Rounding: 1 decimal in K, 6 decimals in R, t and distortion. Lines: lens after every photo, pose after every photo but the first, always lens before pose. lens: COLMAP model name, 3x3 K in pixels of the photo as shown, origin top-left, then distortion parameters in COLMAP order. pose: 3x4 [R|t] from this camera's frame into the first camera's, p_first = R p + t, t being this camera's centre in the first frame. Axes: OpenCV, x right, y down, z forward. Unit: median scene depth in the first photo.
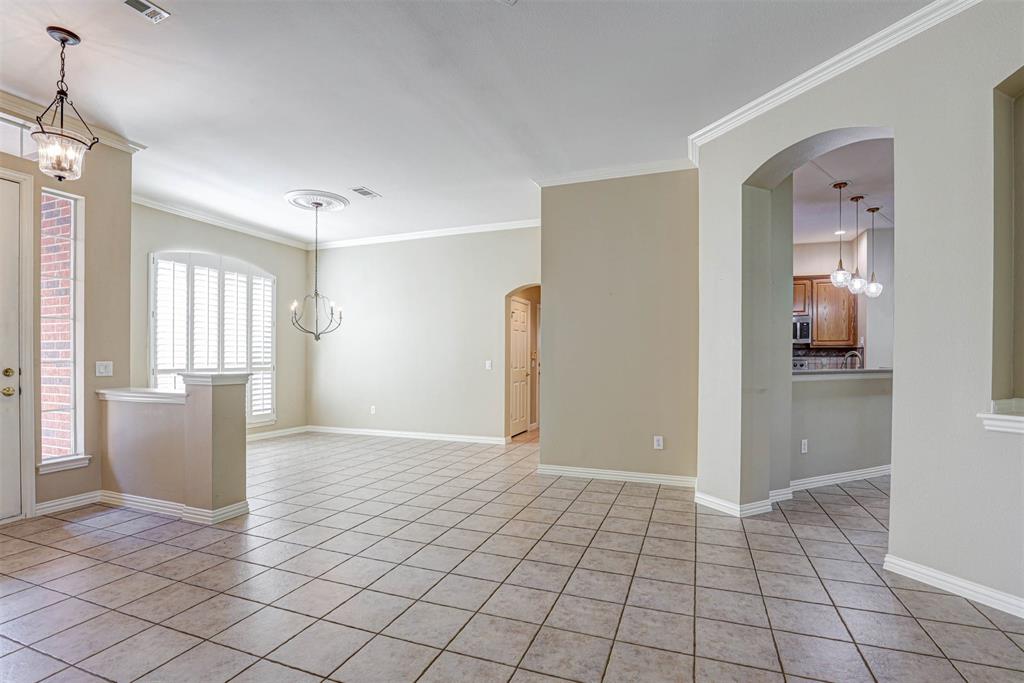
lens RADIAL K [[477.8, 0, 511.2], [0, 477.8, 357.7], [0, 0, 1]] dist [-0.028506, 0.001867]
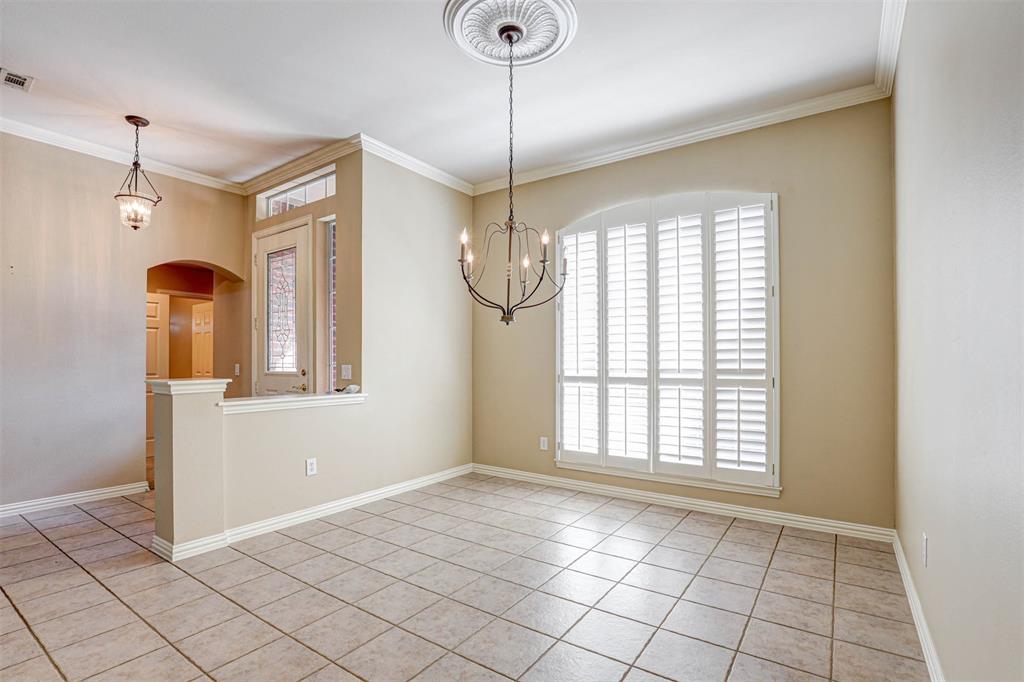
lens RADIAL K [[477.8, 0, 511.2], [0, 477.8, 357.2], [0, 0, 1]] dist [-0.028506, 0.001867]
pose [[-0.228819, -0.009577, -0.973422, 0.042694], [0.000436, 0.999950, -0.009940, 0.001074], [0.973469, -0.002699, -0.228804, 1.041183]]
